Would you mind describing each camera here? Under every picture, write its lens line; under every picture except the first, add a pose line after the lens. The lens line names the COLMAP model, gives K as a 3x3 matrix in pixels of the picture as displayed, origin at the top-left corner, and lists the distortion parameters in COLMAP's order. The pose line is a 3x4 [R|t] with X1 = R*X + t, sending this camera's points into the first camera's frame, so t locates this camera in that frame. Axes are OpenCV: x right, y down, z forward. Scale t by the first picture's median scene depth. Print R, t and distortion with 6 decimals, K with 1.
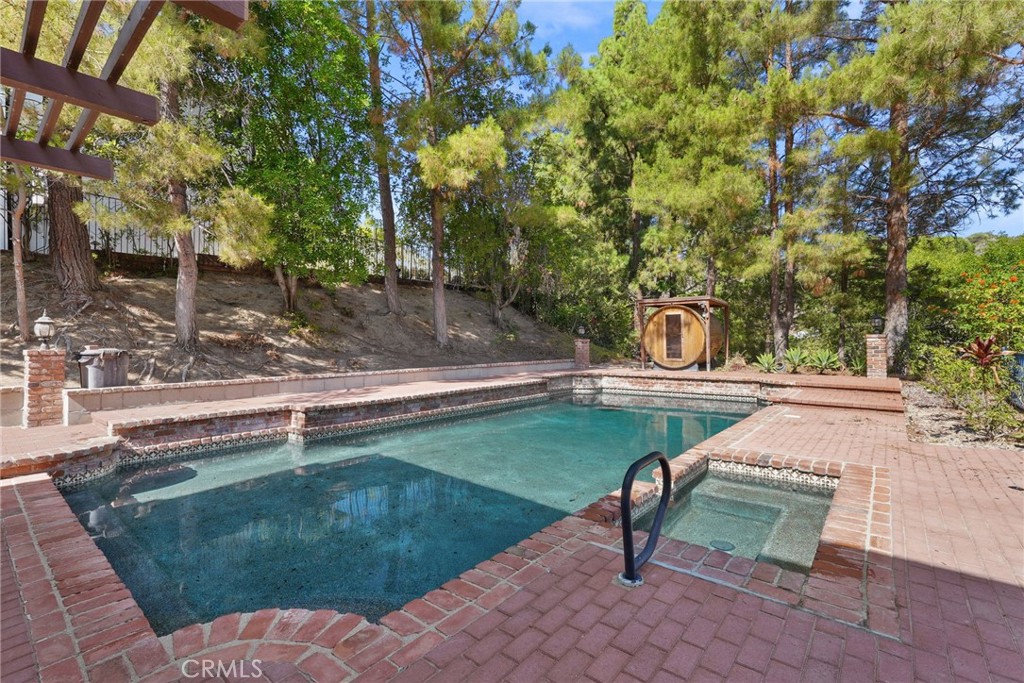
lens RADIAL K [[457.5, 0, 512.0], [0, 457.5, 341.5], [0, 0, 1]] dist [-0.000961, -0.000194]
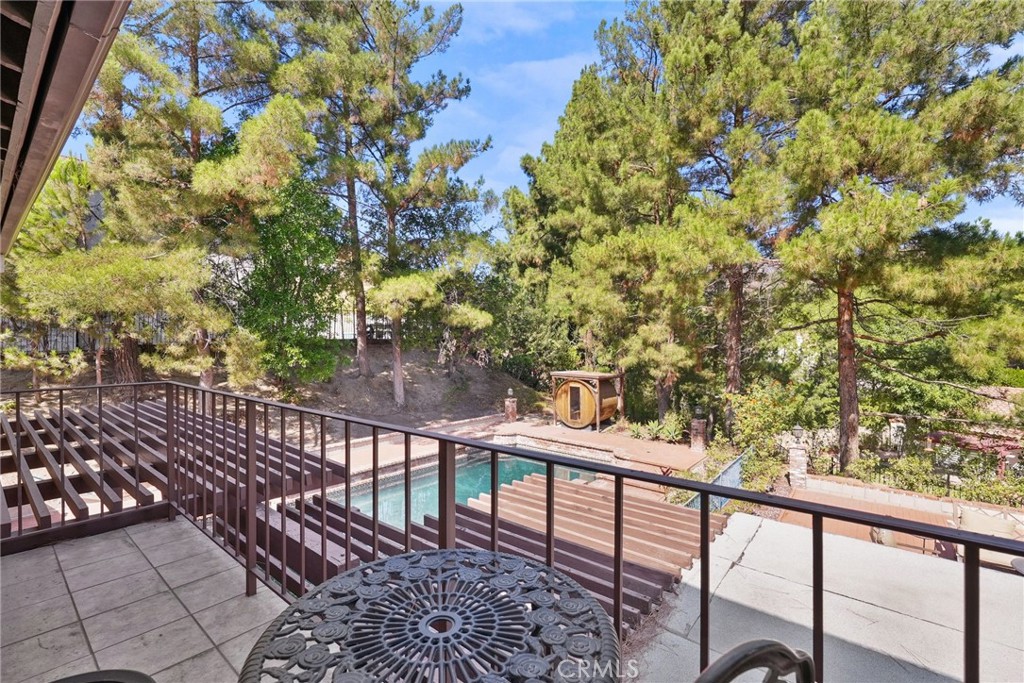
lens RADIAL K [[457.5, 0, 512.0], [0, 457.5, 341.5], [0, 0, 1]] dist [-0.000961, -0.000194]
pose [[0.999899, 0.013937, -0.002738, 0.188795], [-0.013912, 0.999863, 0.008987, -0.210273], [0.002863, -0.008948, 0.999956, -0.315854]]
